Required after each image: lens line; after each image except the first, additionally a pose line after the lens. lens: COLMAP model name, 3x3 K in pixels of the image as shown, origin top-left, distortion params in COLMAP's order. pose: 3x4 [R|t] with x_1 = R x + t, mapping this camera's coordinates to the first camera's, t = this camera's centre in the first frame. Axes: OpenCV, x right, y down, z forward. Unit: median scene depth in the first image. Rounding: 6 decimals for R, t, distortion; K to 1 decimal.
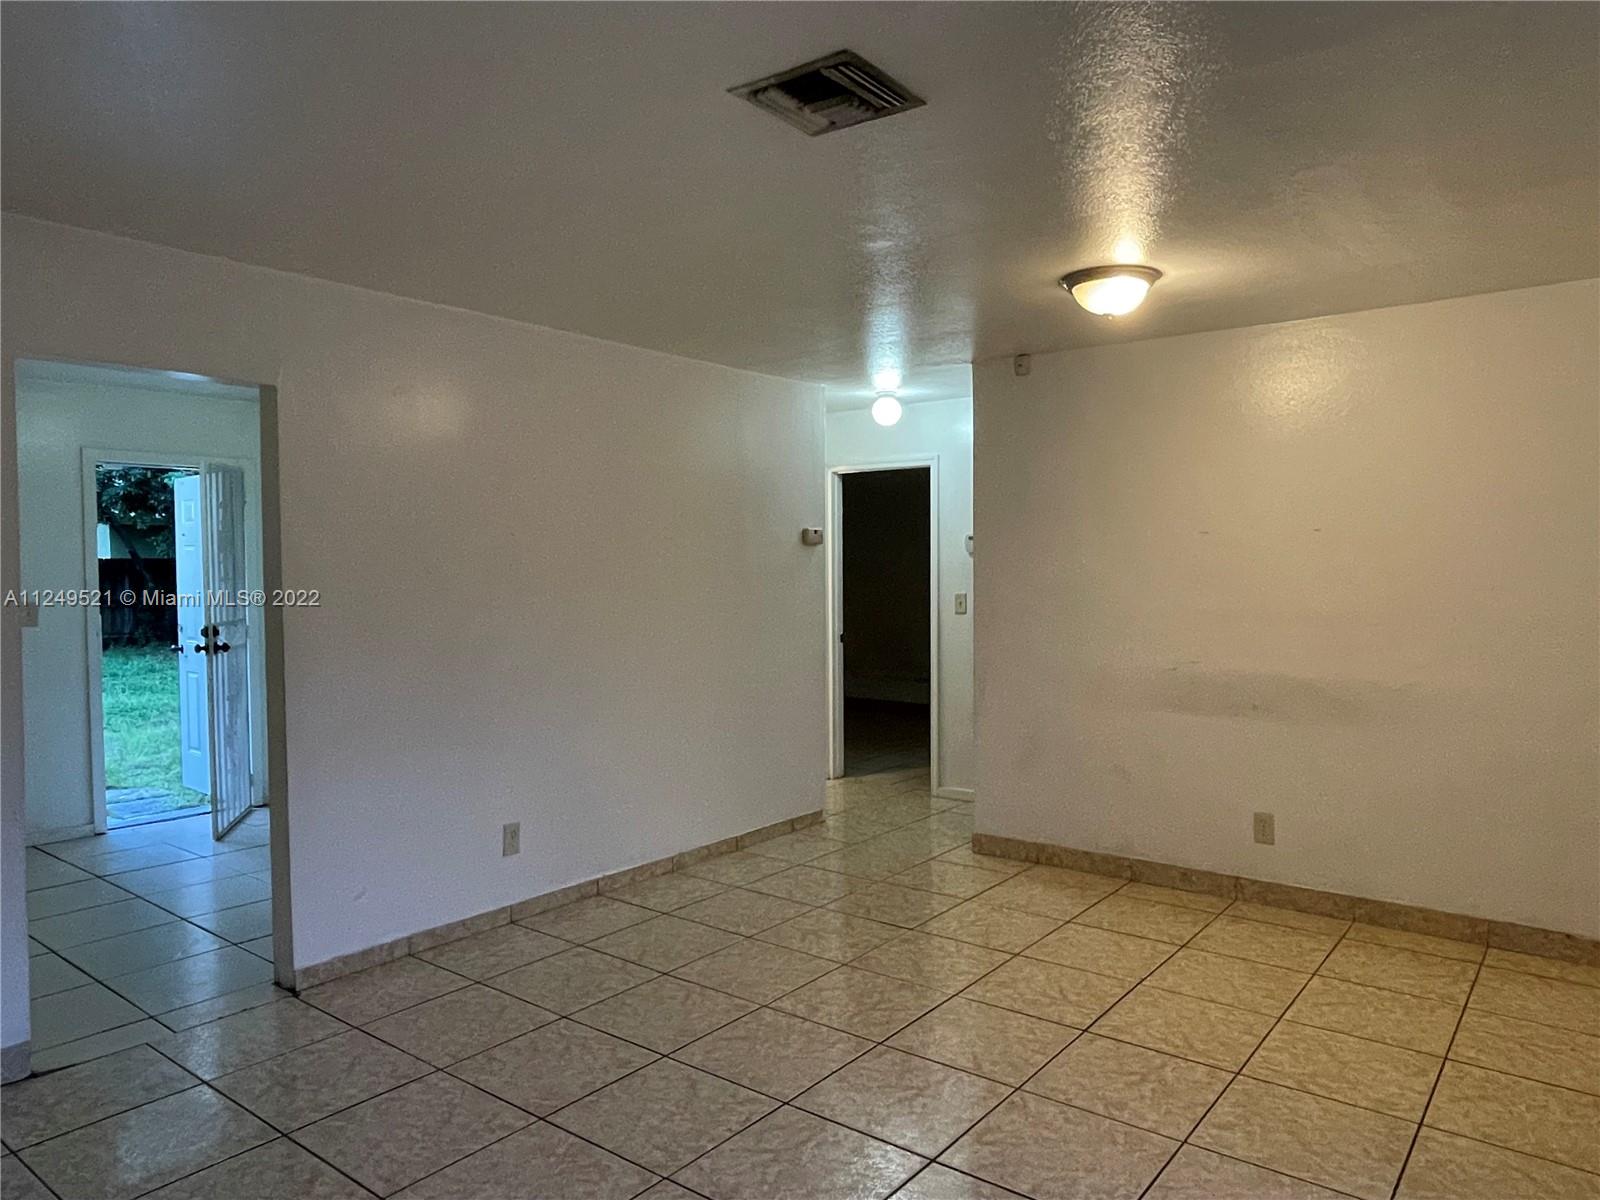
lens RADIAL K [[1071.6, 0, 796.8], [0, 1071.6, 603.4], [0, 0, 1]] dist [0.002604, -0.009251]
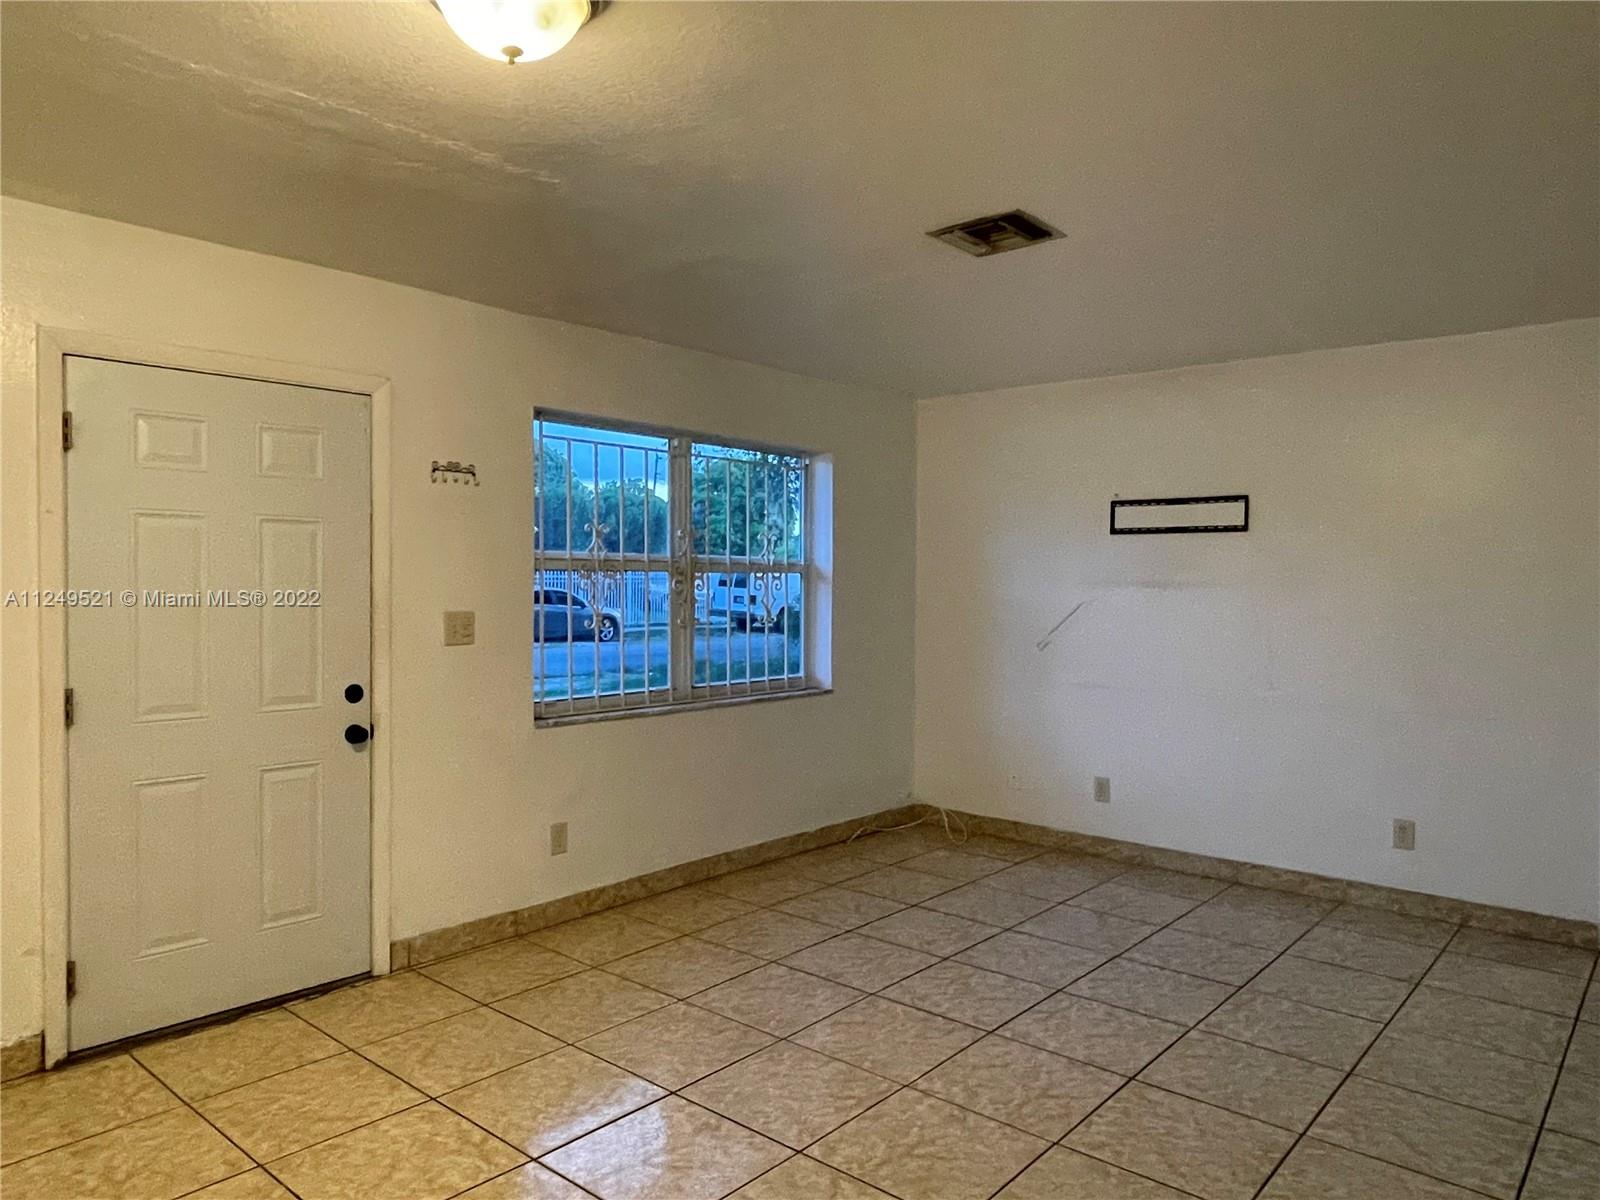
lens RADIAL K [[1071.6, 0, 795.6], [0, 1071.6, 601.3], [0, 0, 1]] dist [0.002604, -0.009251]
pose [[-0.998715, -0.007664, 0.050087, 0.129478], [-0.004494, 0.997997, 0.063101, -0.046582], [-0.050470, 0.062795, -0.996750, 1.430936]]
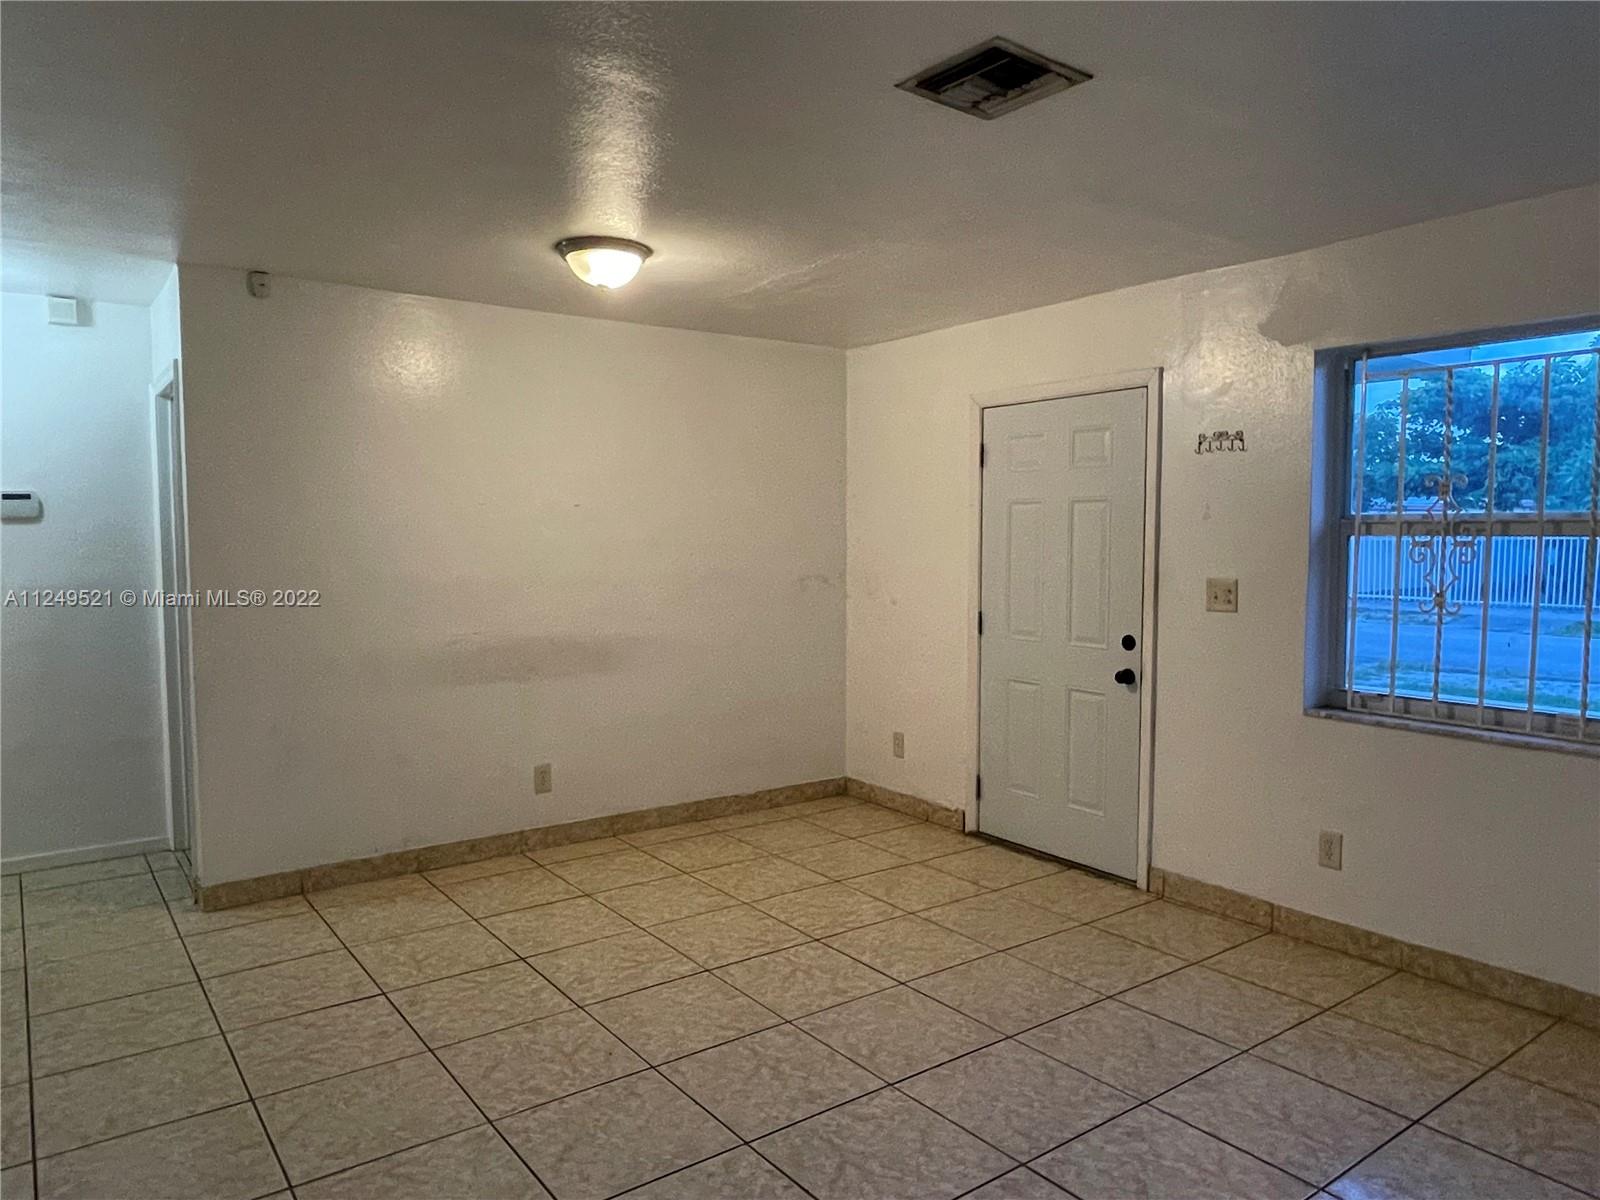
lens RADIAL K [[1071.6, 0, 794.8], [0, 1071.6, 601.0], [0, 0, 1]] dist [0.002604, -0.009251]
pose [[0.271399, -0.057264, 0.960762, -0.614050], [0.037149, 0.998108, 0.048996, -0.015180], [-0.961750, 0.022394, 0.273013, 0.532657]]
